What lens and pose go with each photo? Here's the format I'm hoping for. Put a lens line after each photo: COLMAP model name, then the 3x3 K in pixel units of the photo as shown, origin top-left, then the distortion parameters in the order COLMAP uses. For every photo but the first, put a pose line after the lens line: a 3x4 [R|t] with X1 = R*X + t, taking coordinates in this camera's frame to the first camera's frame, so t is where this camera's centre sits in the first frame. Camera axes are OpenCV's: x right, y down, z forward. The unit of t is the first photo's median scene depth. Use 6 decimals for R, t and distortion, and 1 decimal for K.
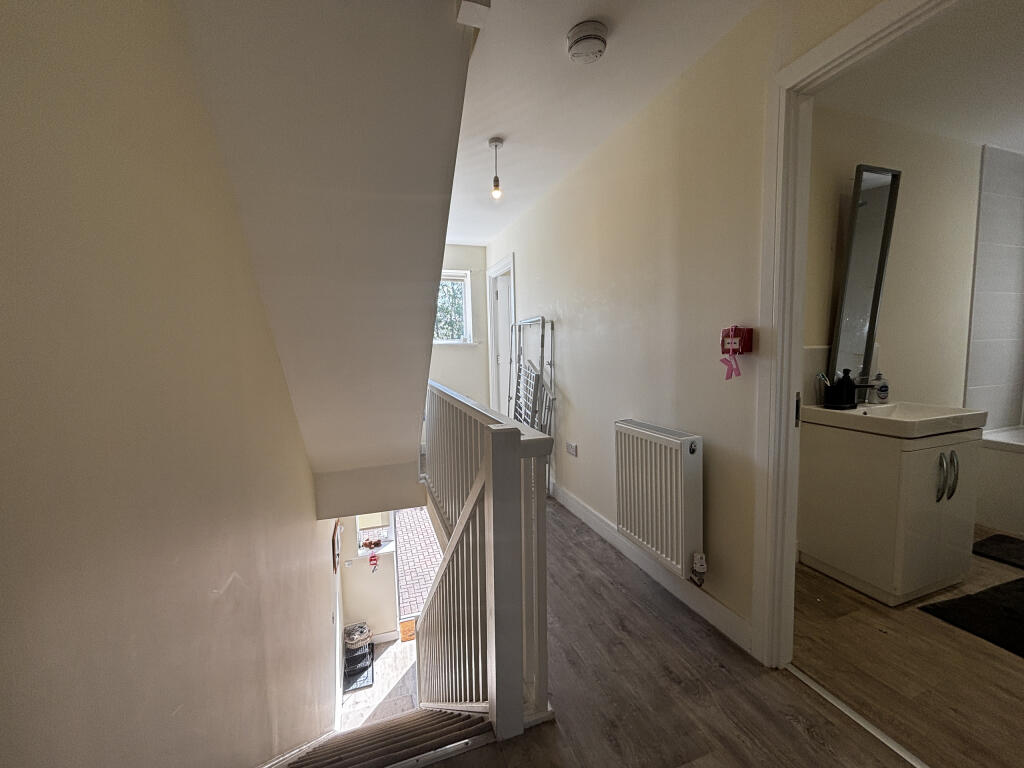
lens RADIAL K [[408.8, 0, 514.4], [0, 408.8, 388.0], [0, 0, 1]] dist [-0.003190, -0.000558]
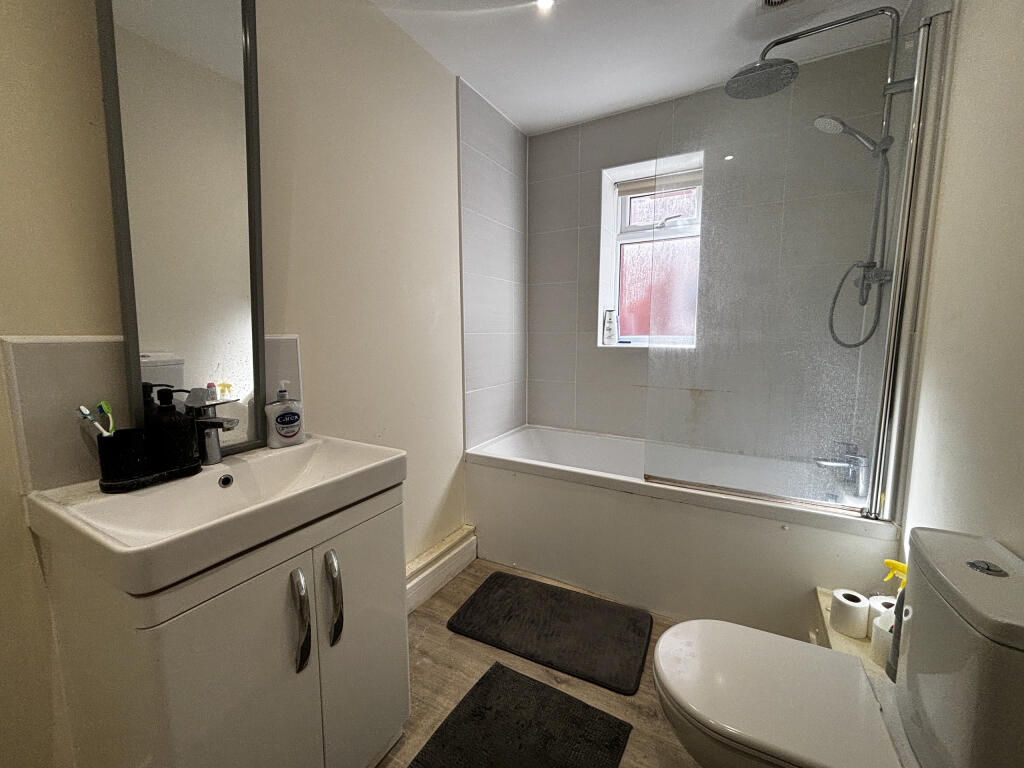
lens RADIAL K [[408.8, 0, 513.2], [0, 408.8, 383.5], [0, 0, 1]] dist [-0.003190, -0.000558]
pose [[0.745639, -0.054028, 0.664156, 0.769652], [0.041462, 0.998538, 0.034681, -0.050004], [-0.665059, 0.001678, 0.746789, 0.399271]]
